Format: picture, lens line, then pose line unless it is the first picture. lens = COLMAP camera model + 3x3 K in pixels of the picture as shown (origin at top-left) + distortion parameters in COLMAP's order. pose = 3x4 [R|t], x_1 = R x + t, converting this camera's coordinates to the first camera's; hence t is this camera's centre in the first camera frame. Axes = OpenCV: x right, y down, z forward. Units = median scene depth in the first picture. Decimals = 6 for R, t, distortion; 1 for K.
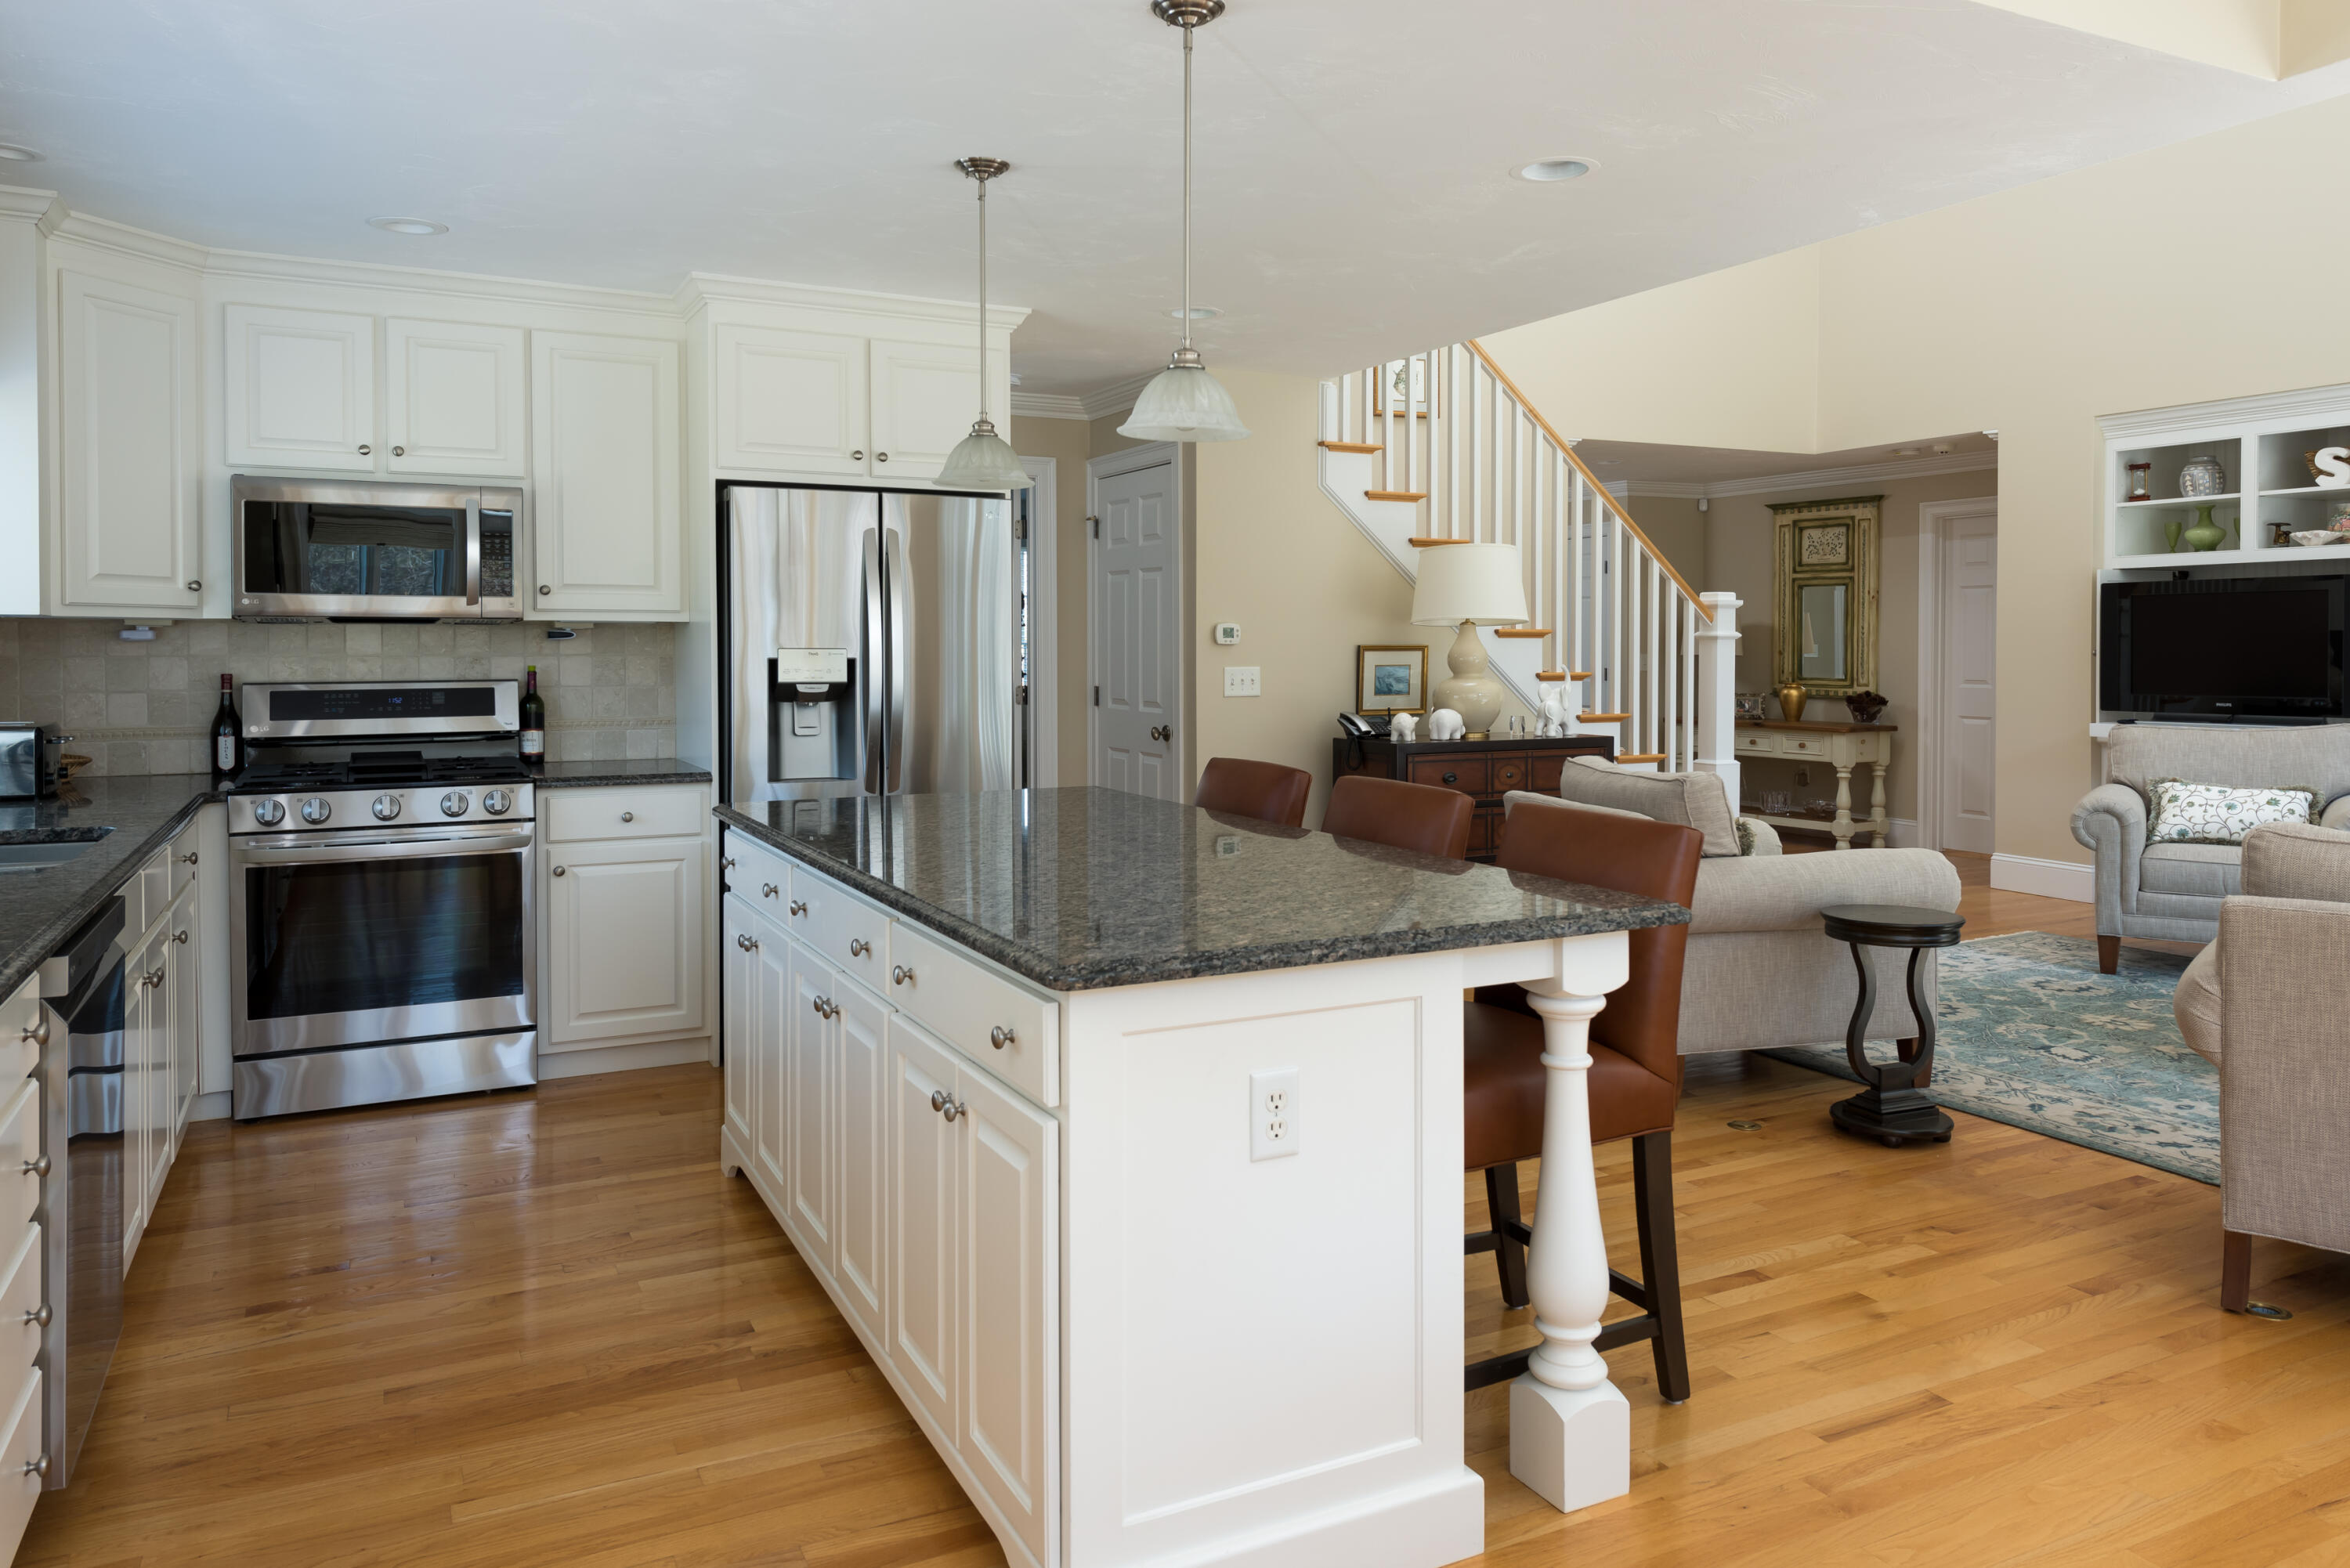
lens RADIAL K [[1582.2, 0, 1189.7], [0, 1582.2, 674.7], [0, 0, 1]] dist [0.011551, -0.015479]
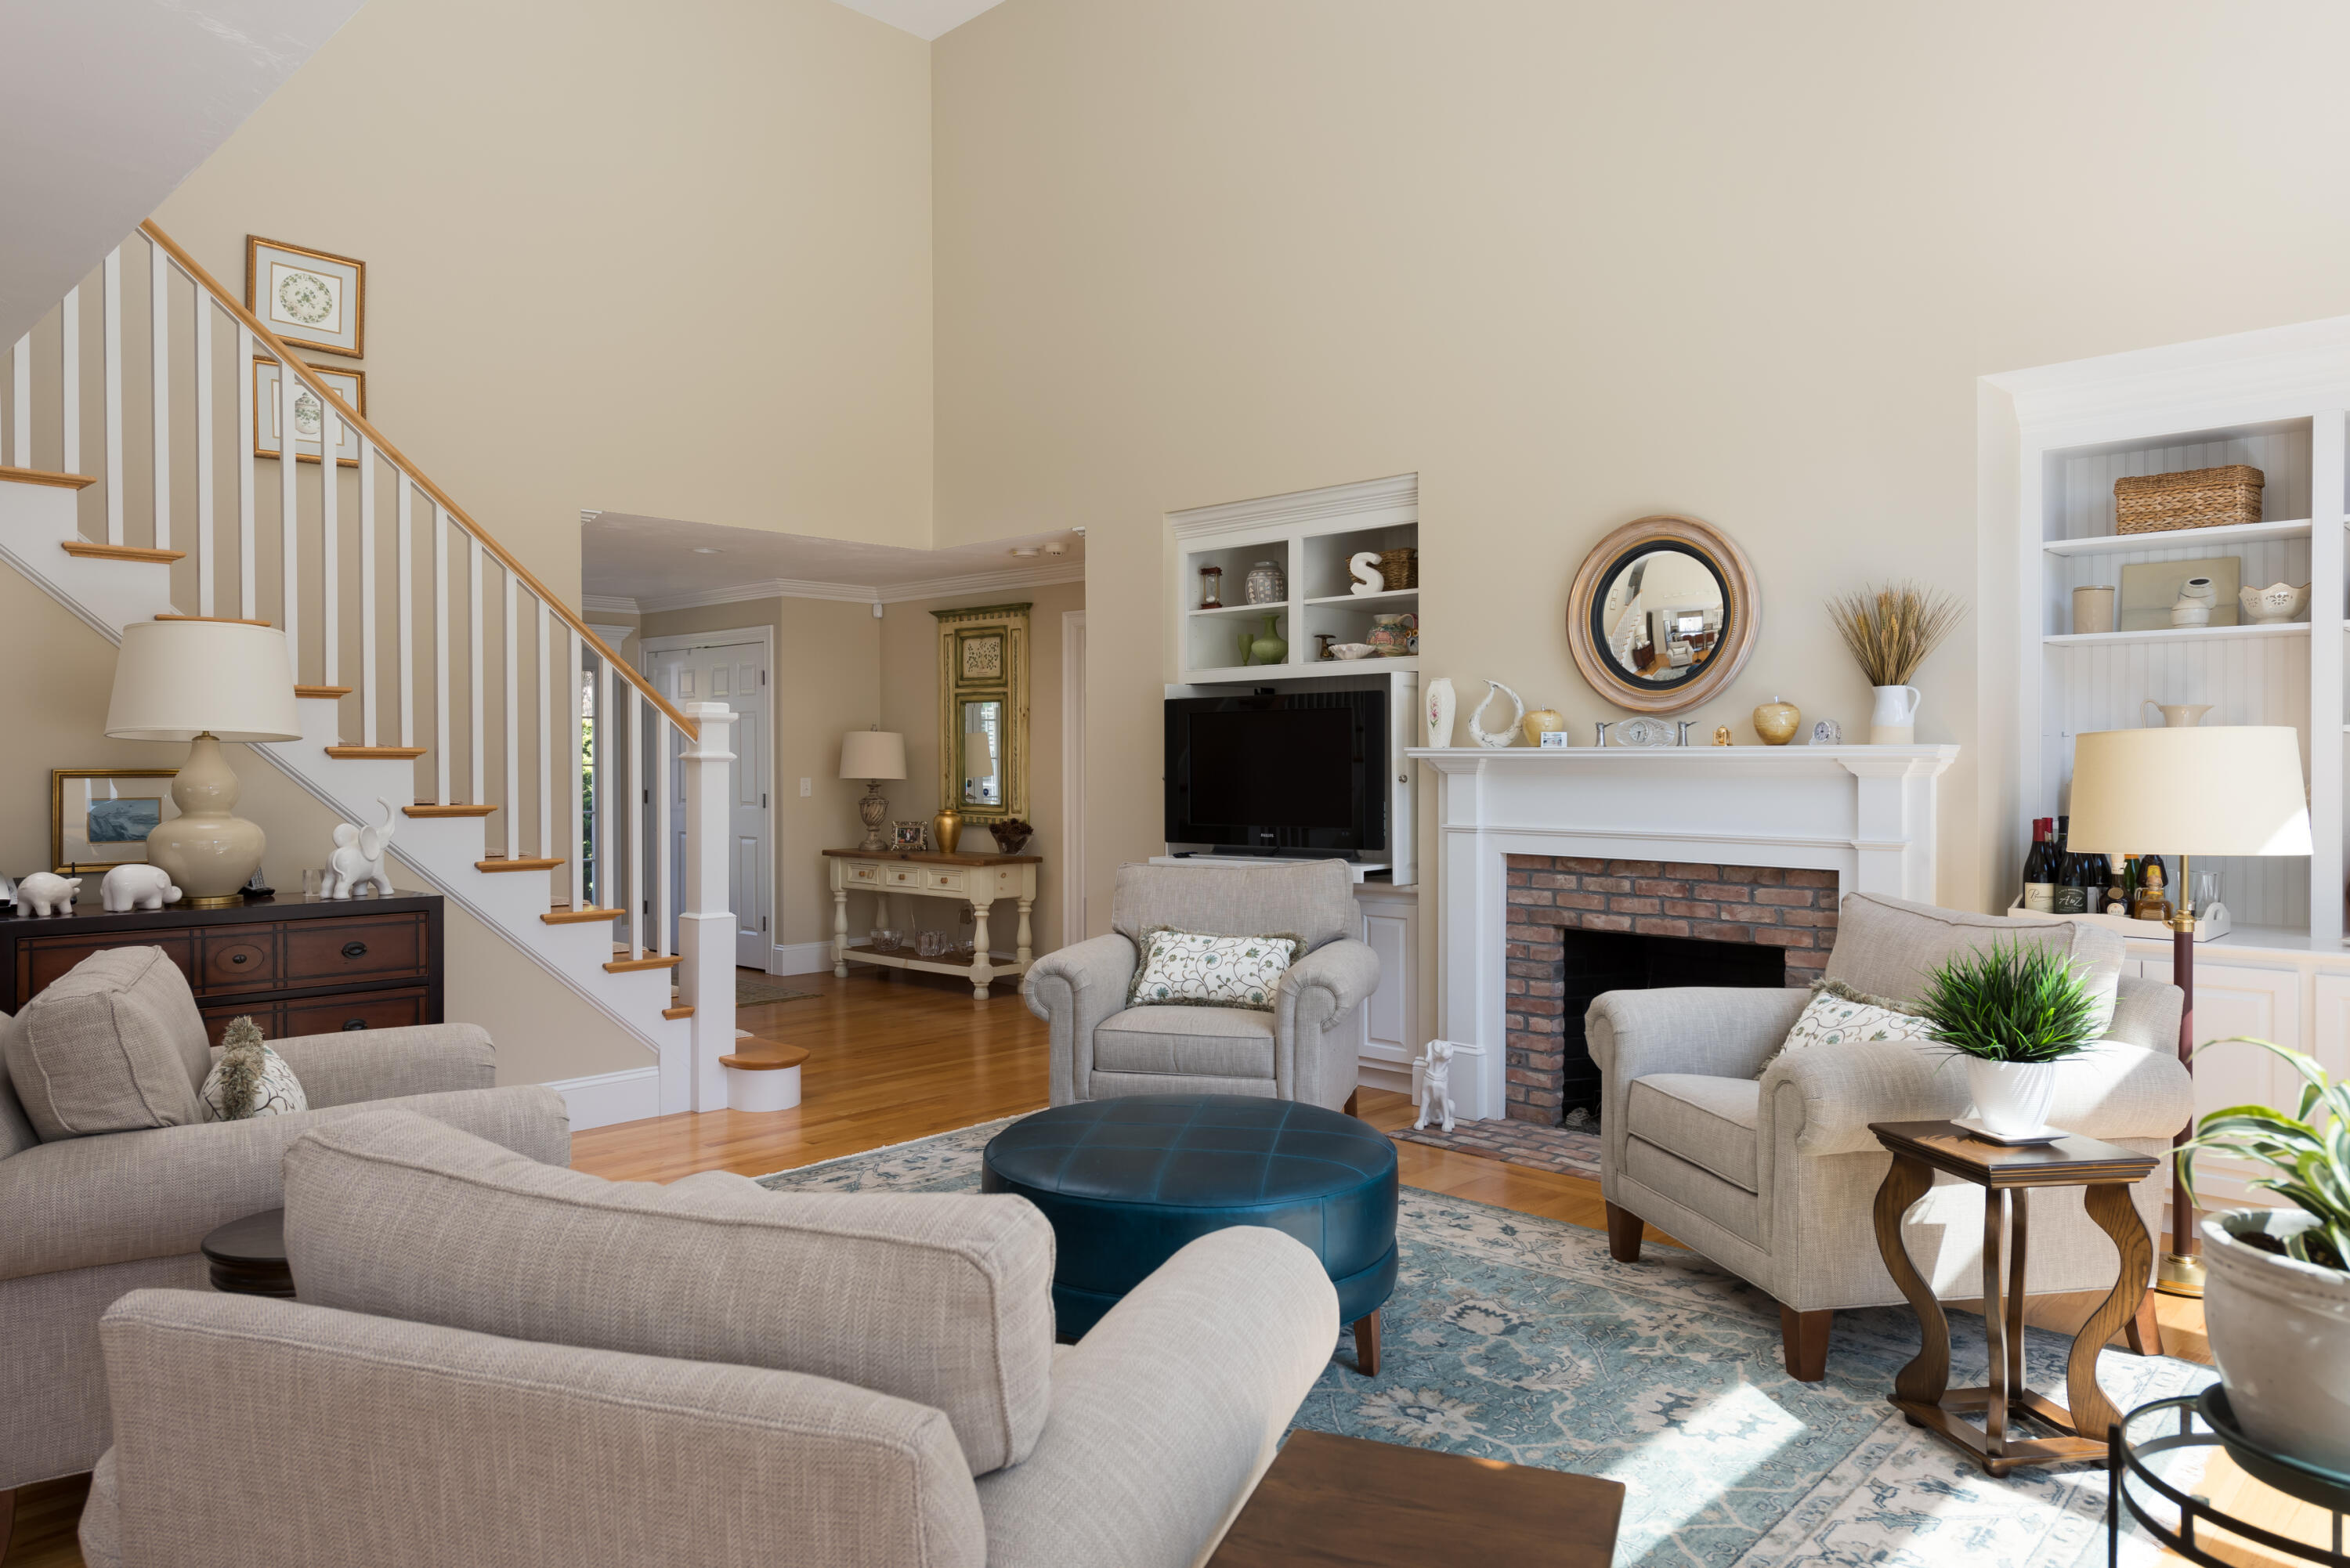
lens RADIAL K [[1582.2, 0, 1163.2], [0, 1582.2, 786.8], [0, 0, 1]] dist [0.011551, -0.015479]
pose [[0.939601, -0.004018, 0.342247, 0.277382], [0.005784, 0.999975, -0.004141, -0.004987], [-0.342222, 0.005870, 0.939601, 0.171219]]
